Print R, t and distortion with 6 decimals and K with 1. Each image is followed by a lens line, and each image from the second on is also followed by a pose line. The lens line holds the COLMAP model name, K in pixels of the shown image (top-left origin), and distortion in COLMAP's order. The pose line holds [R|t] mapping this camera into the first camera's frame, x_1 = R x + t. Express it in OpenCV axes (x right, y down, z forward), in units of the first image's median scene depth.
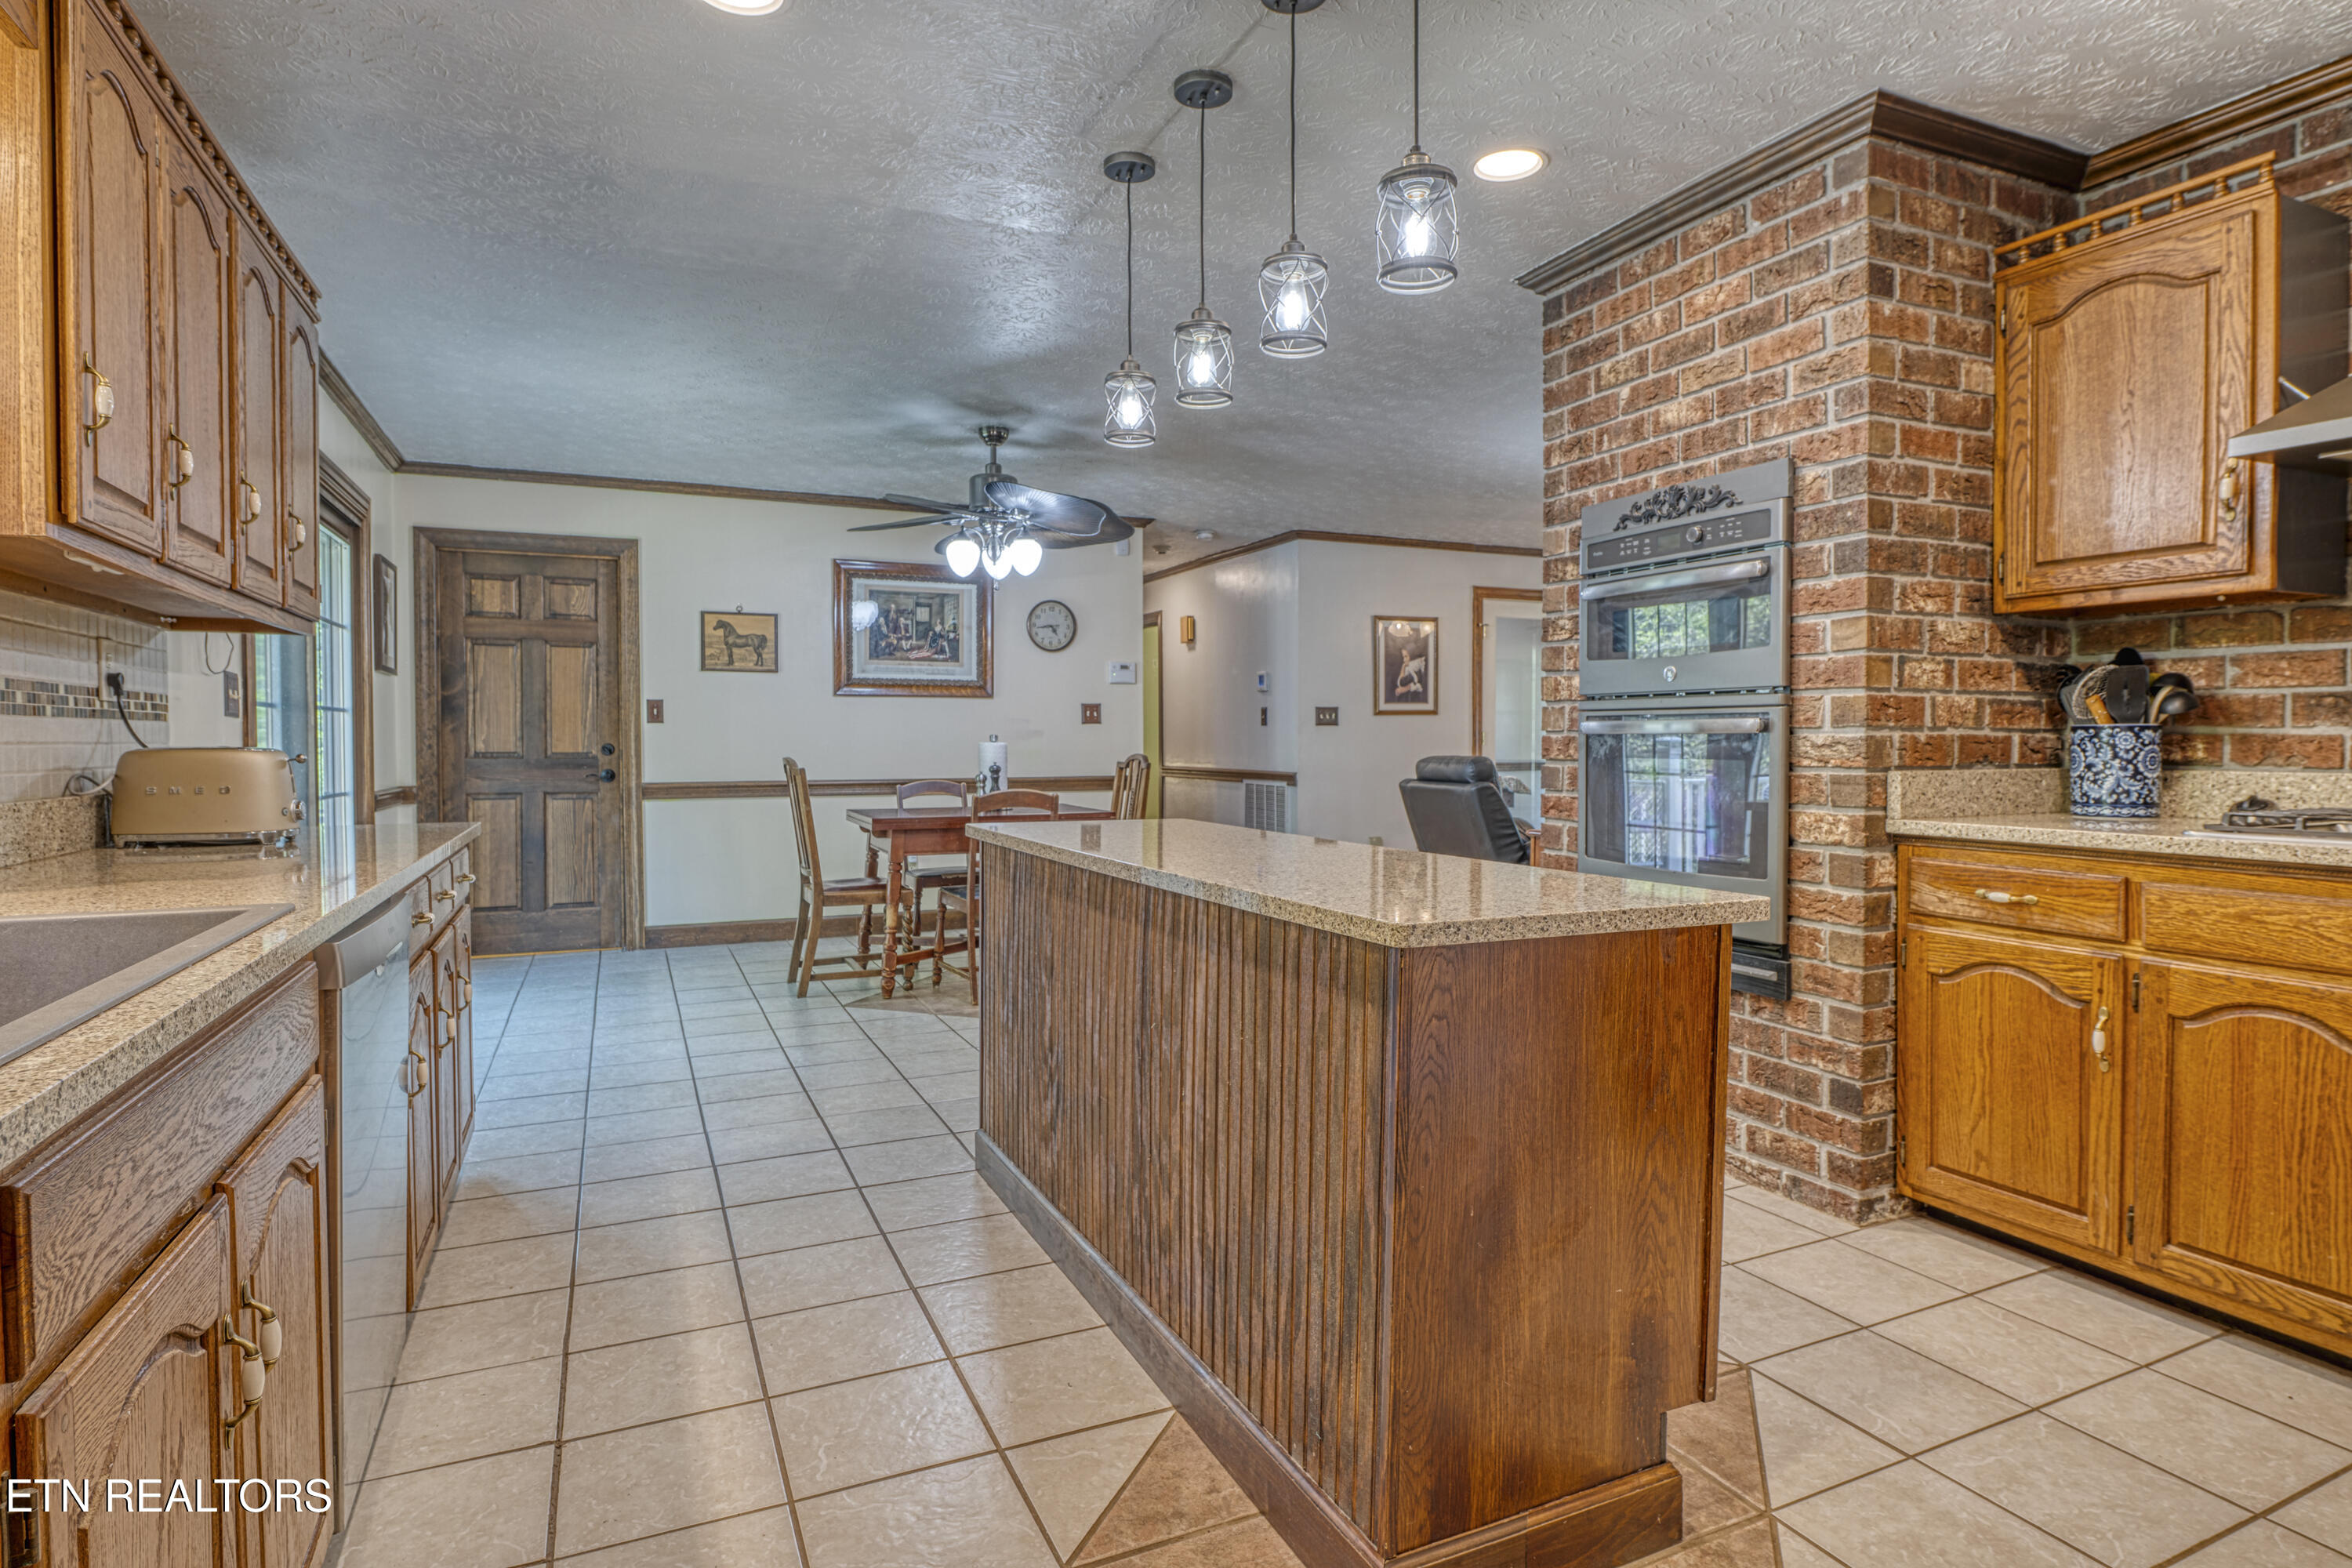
lens RADIAL K [[1251.4, 0, 1197.7], [0, 1251.4, 772.2], [0, 0, 1]] dist [-0.003198, -0.001098]
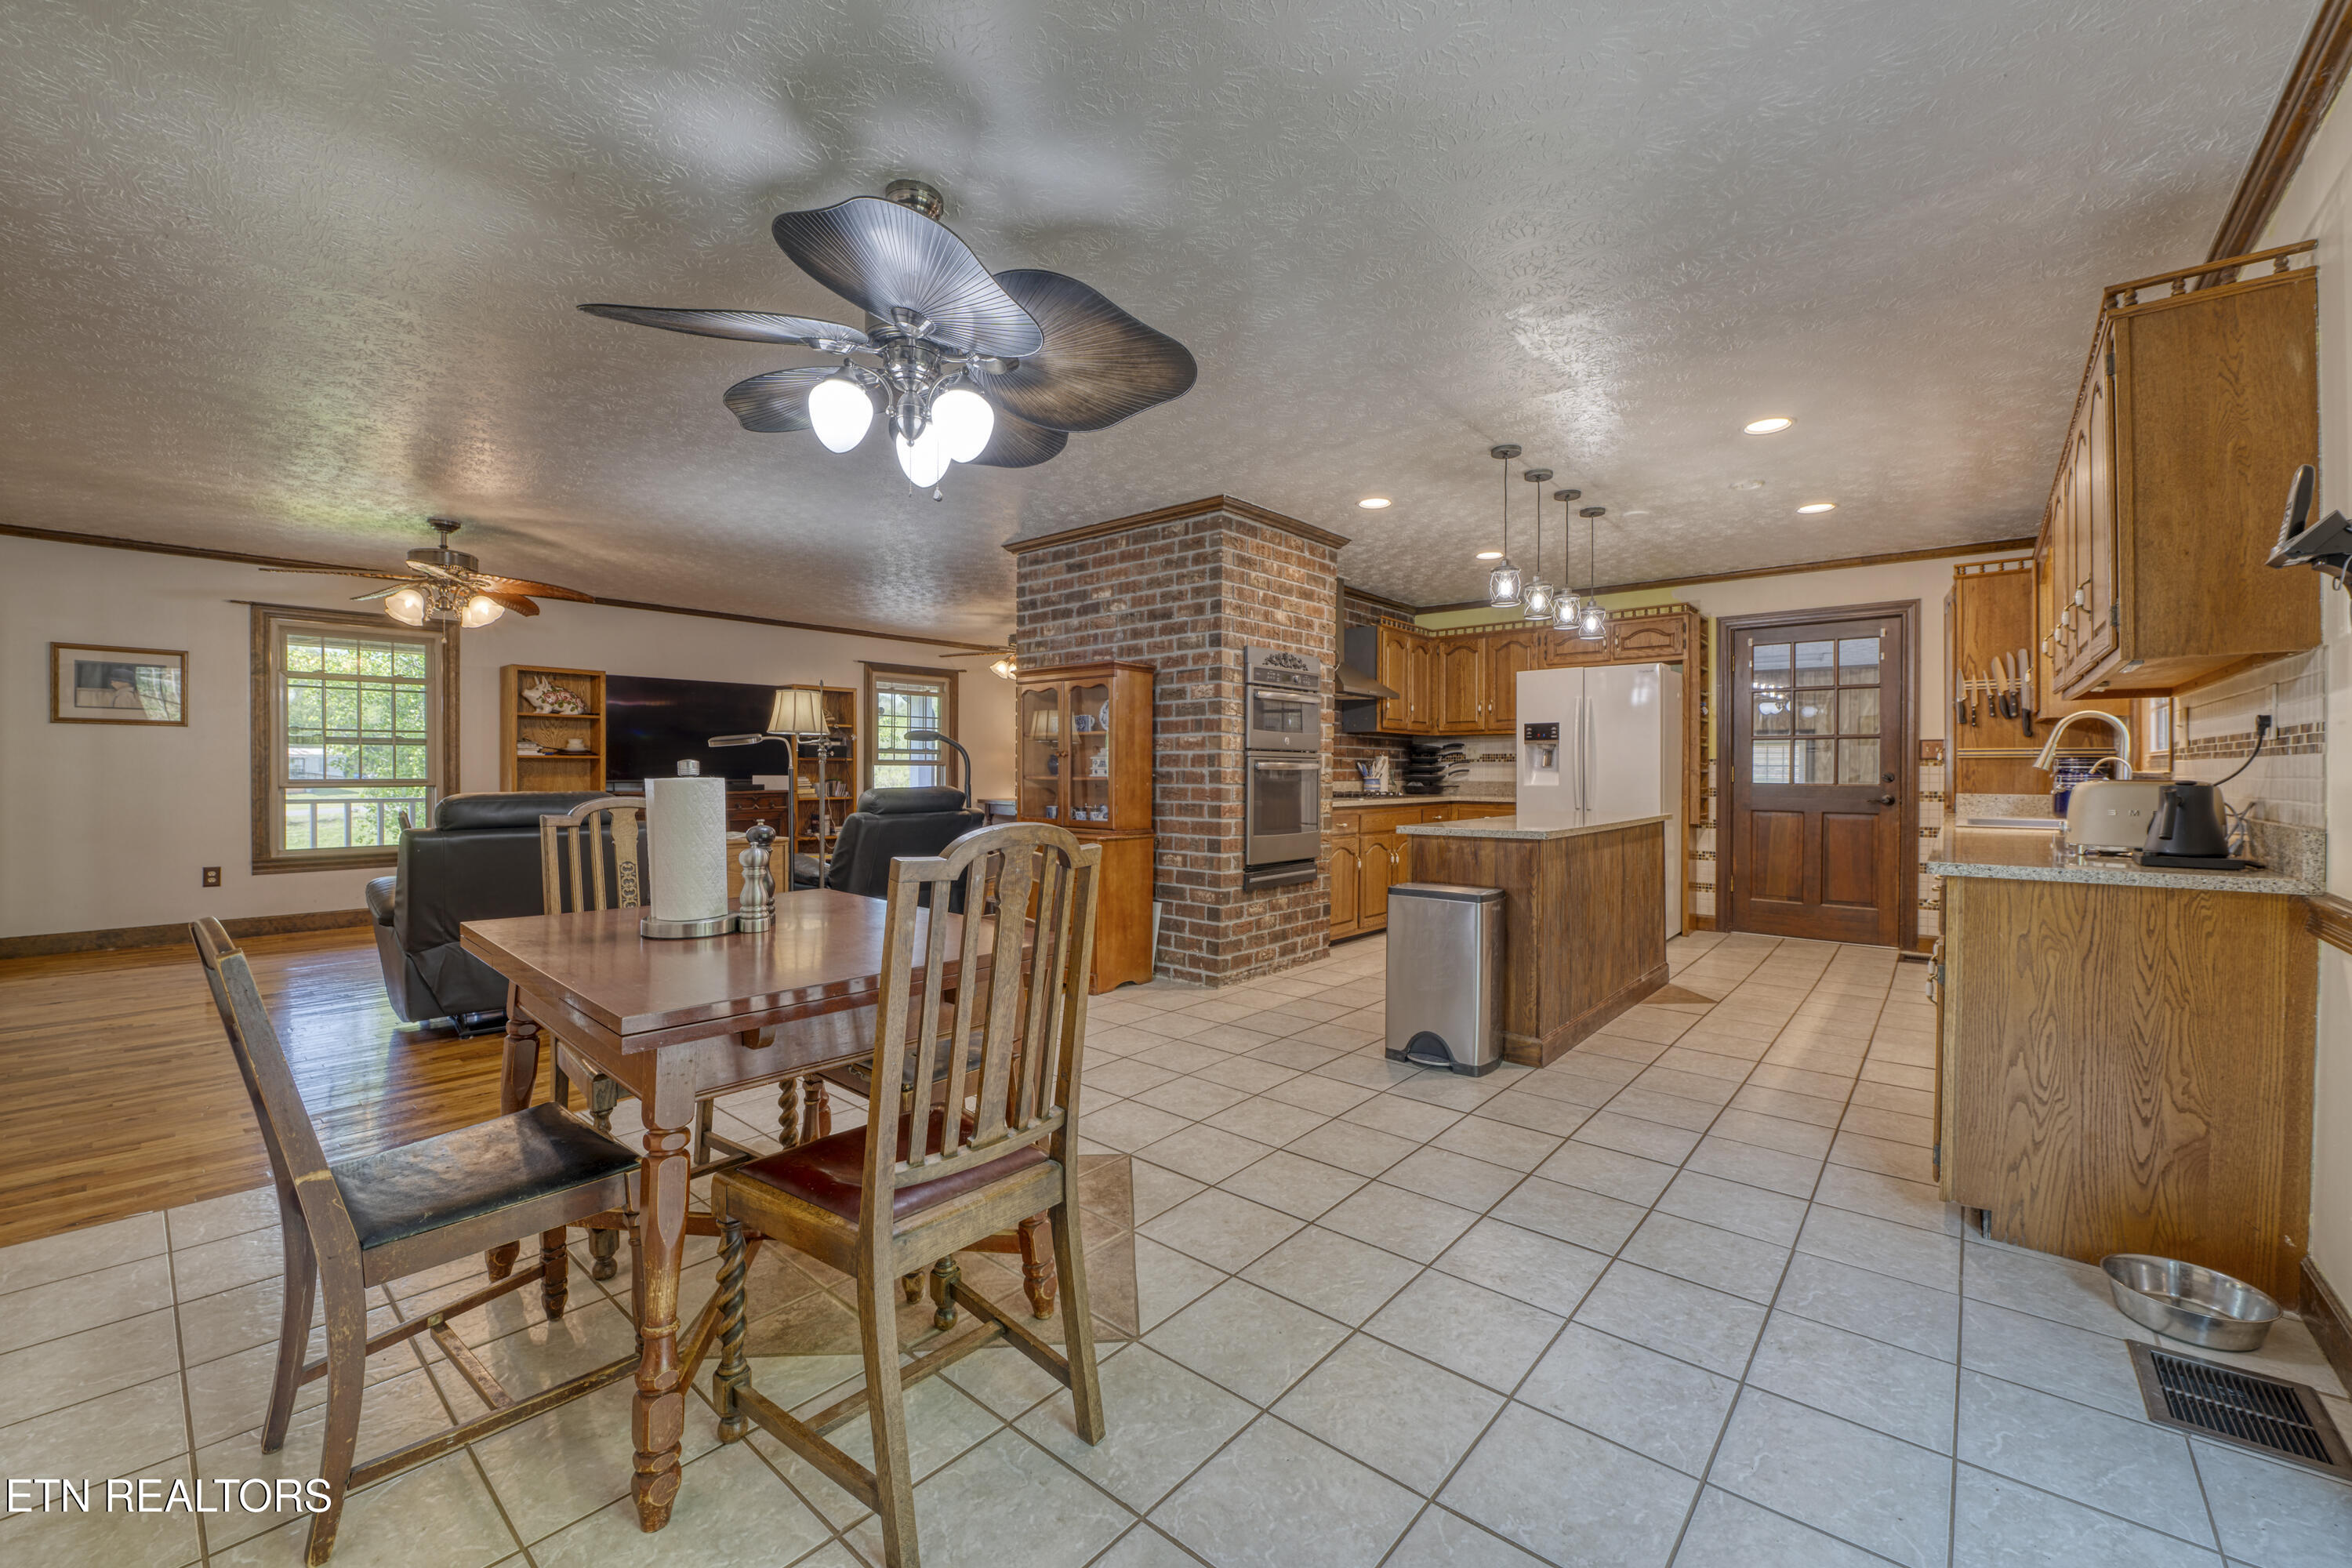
lens RADIAL K [[929.8, 0, 1193.0], [0, 929.8, 778.6], [0, 0, 1]] dist [-0.019494, -0.001625]
pose [[-0.419805, -0.006885, 0.907588, -0.497759], [0.021462, 0.999616, 0.017511, -0.023703], [-0.907361, 0.026830, -0.419496, 0.919902]]
